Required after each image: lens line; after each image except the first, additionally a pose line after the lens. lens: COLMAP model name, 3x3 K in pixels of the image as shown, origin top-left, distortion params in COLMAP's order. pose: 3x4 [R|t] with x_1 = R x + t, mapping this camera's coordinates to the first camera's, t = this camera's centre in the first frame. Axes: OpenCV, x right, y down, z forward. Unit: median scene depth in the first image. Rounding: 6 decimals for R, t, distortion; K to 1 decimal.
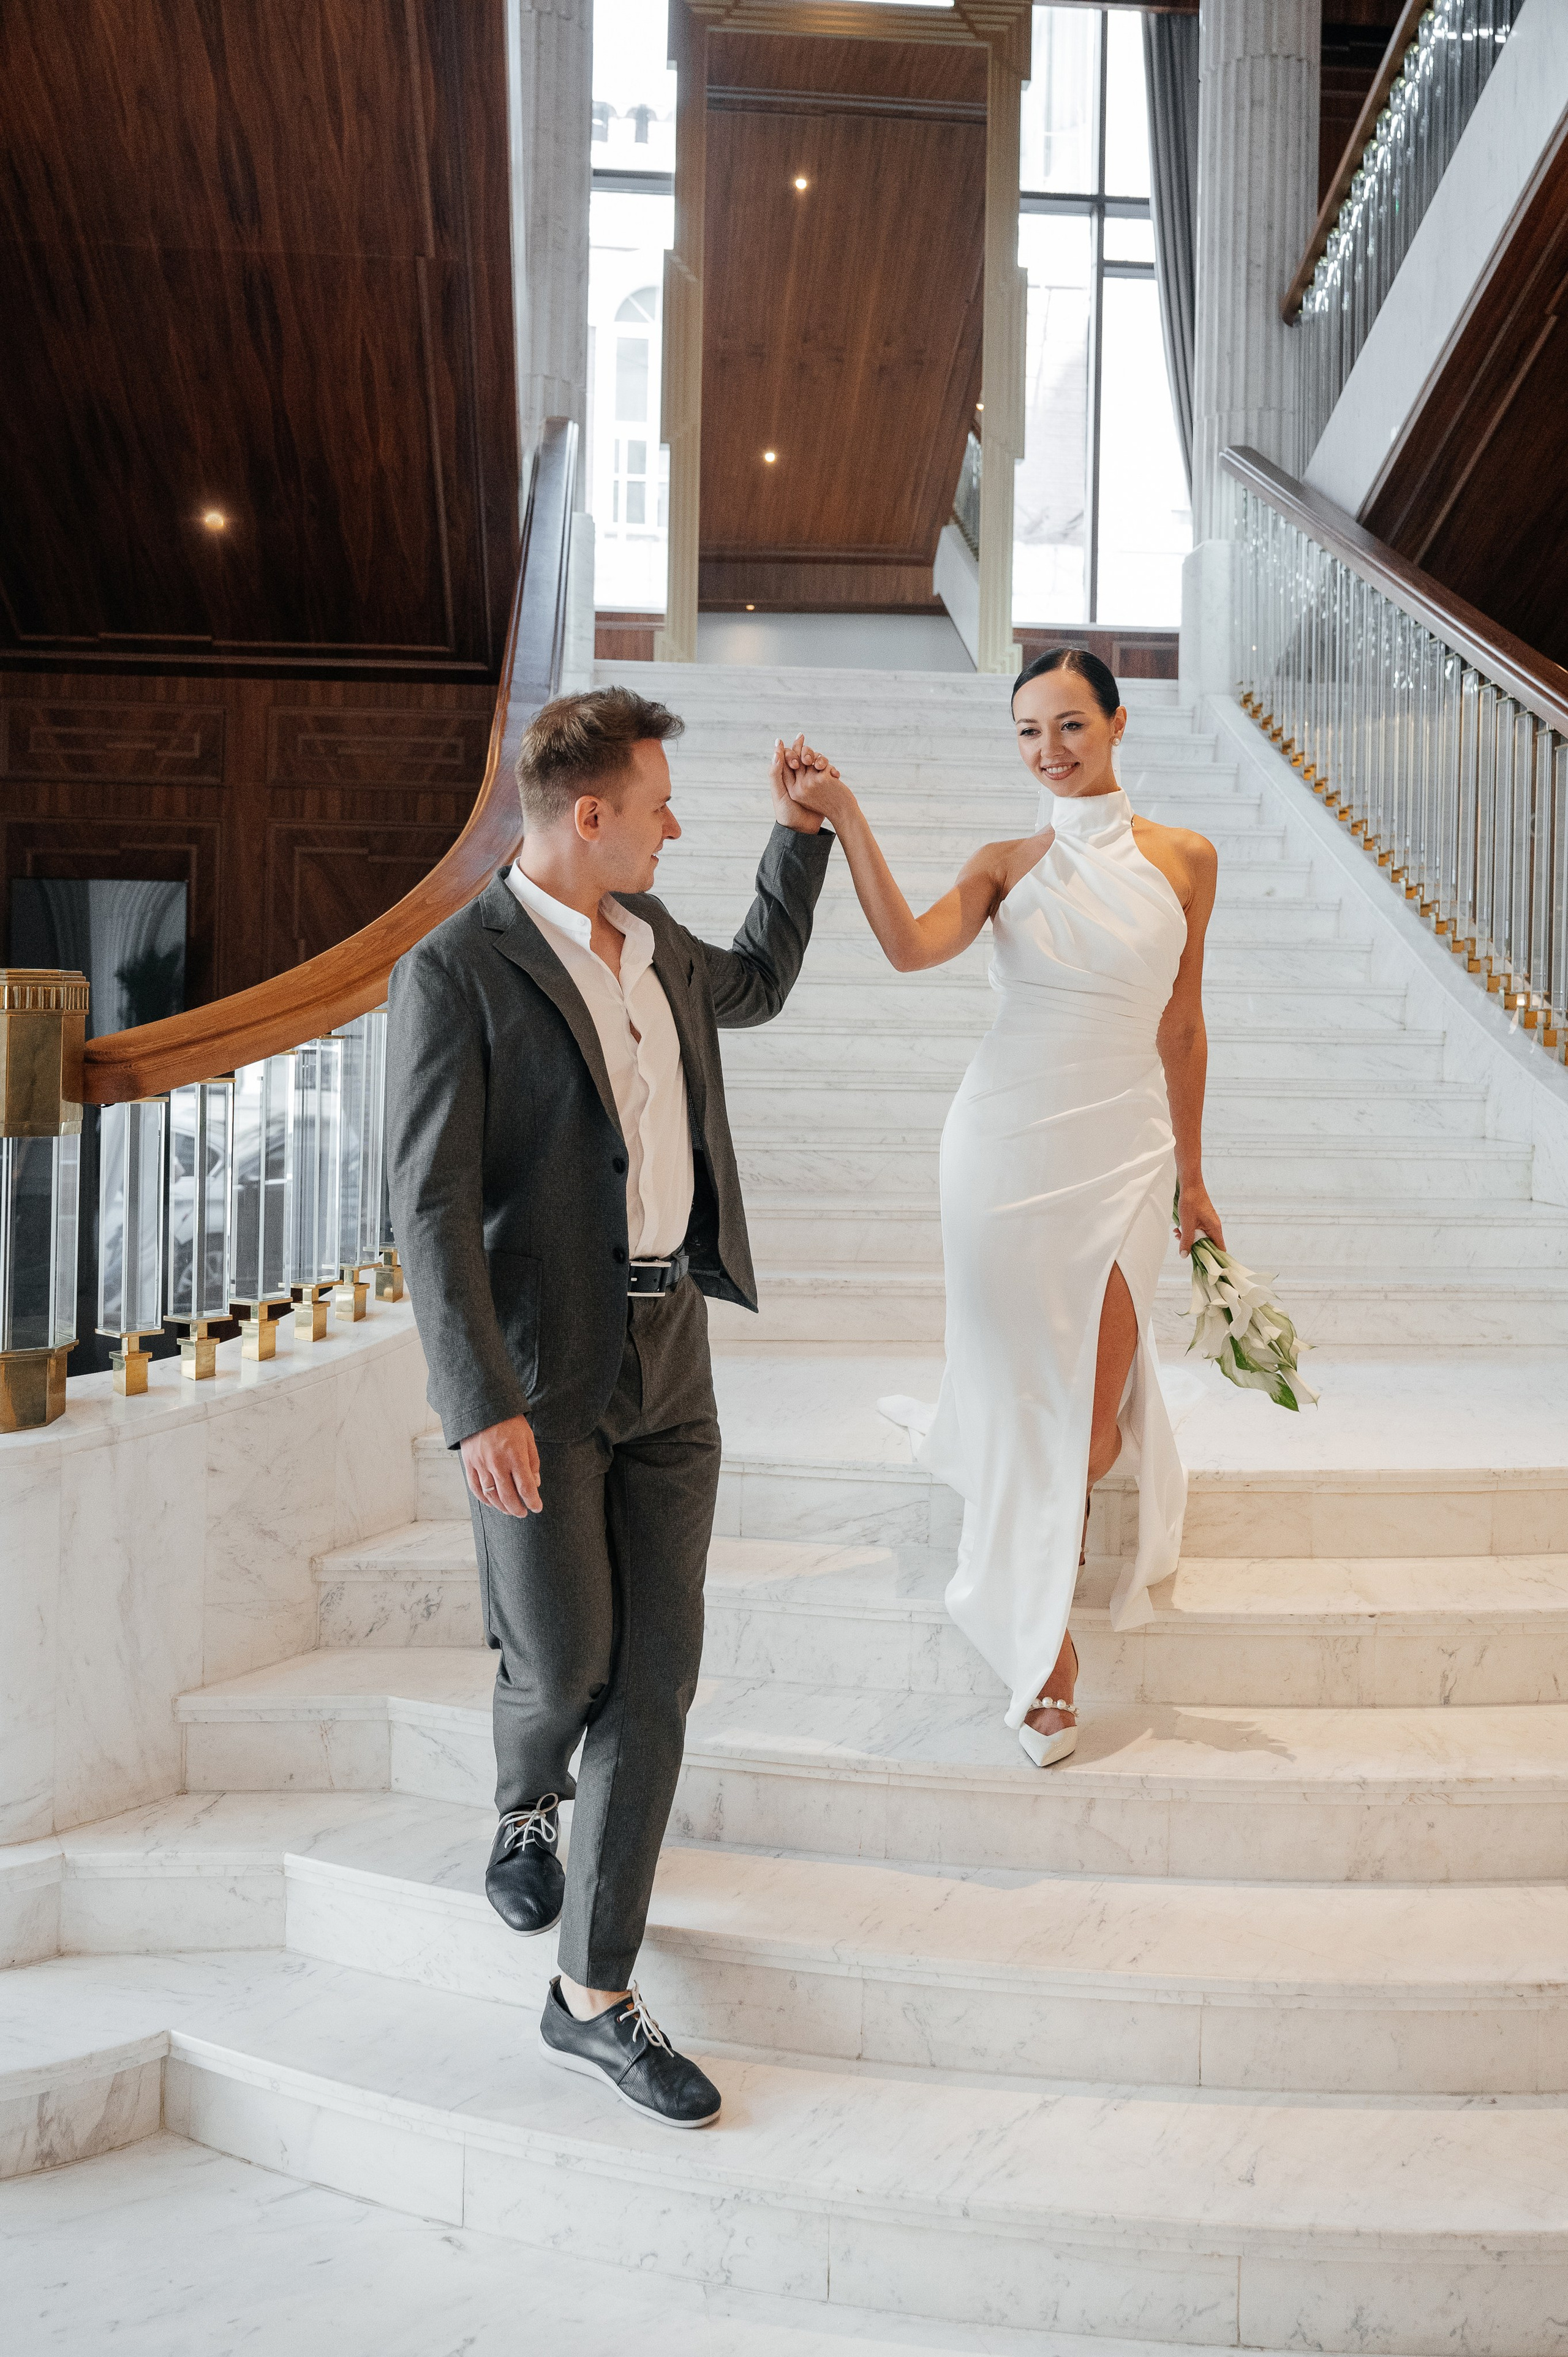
lens RADIAL K [[2109.6, 0, 784.9], [0, 2109.6, 991.6], [0, 0, 1]] dist [0.007868, -0.008030]
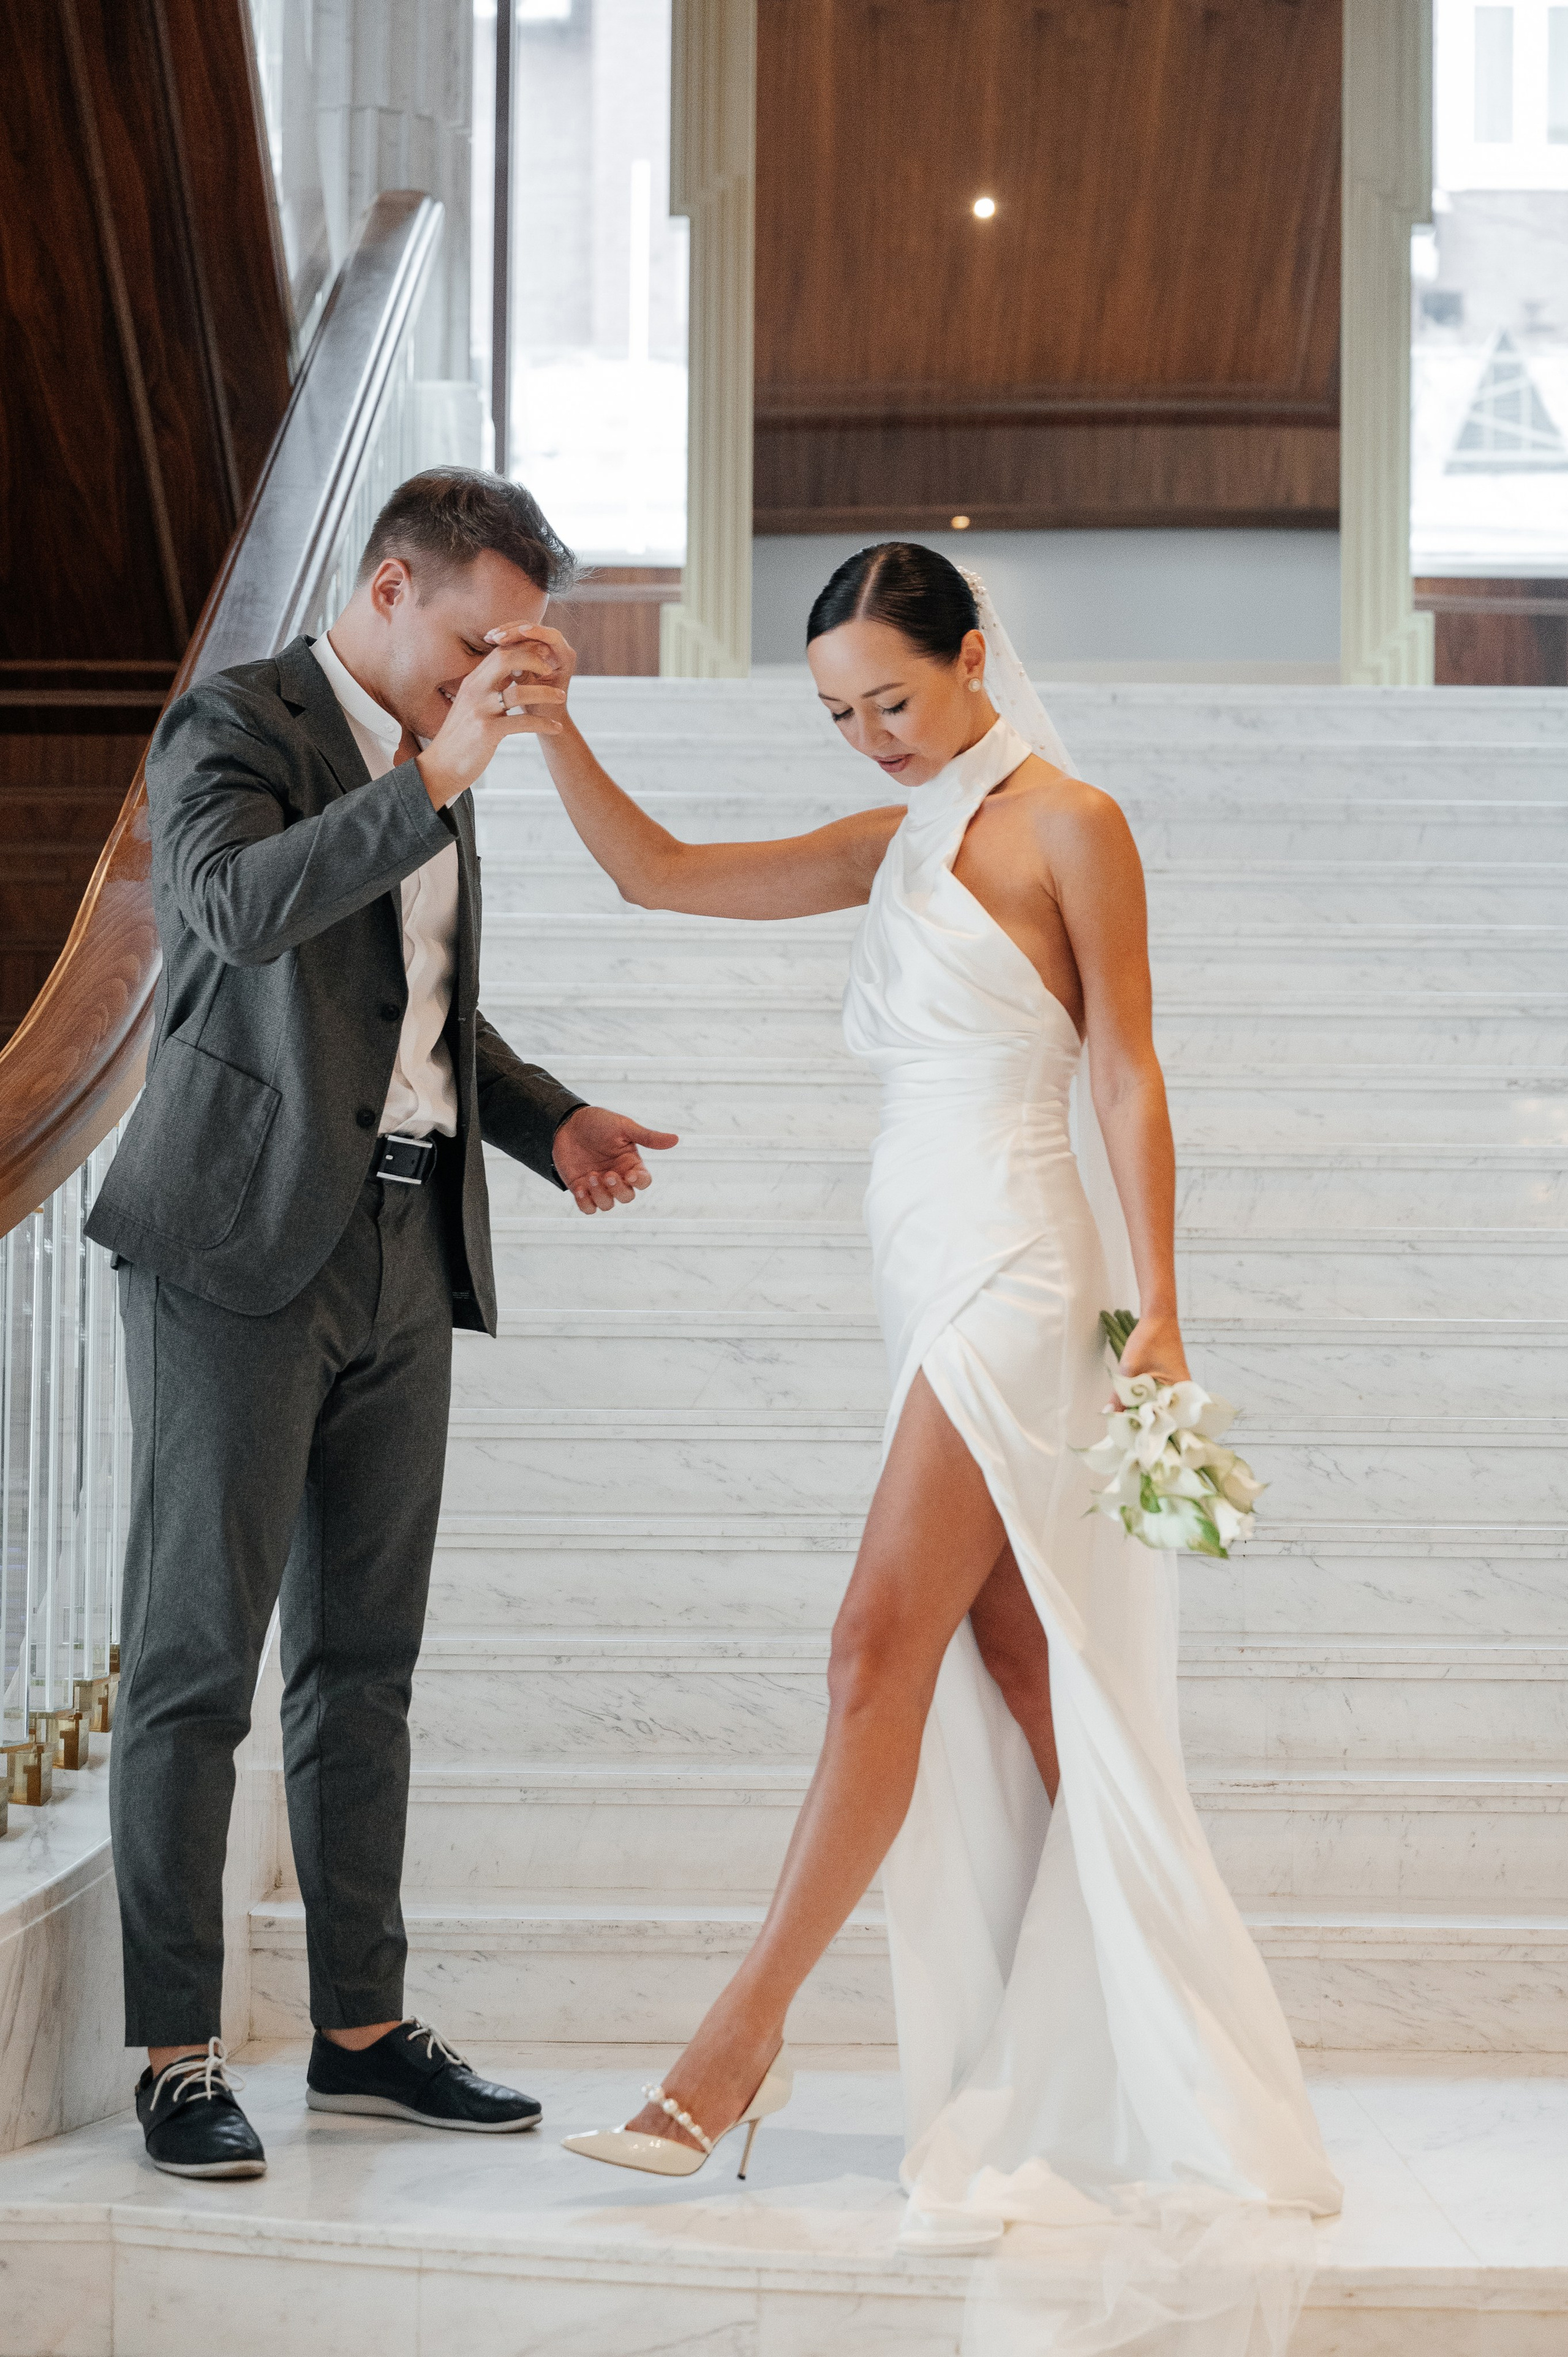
lens RADIAL K [[4695.7, 0, 784.0], [0, 4695.7, 1178.5], [0, 0, 1]] dist [0.026819, -0.076901]
pose [[0.995992, -0.013717, -0.088379, 0.080647], [0.010653, 0.999329, -0.035041, -0.002467], [0.088800, 0.033959, 0.995470, -0.083819]]
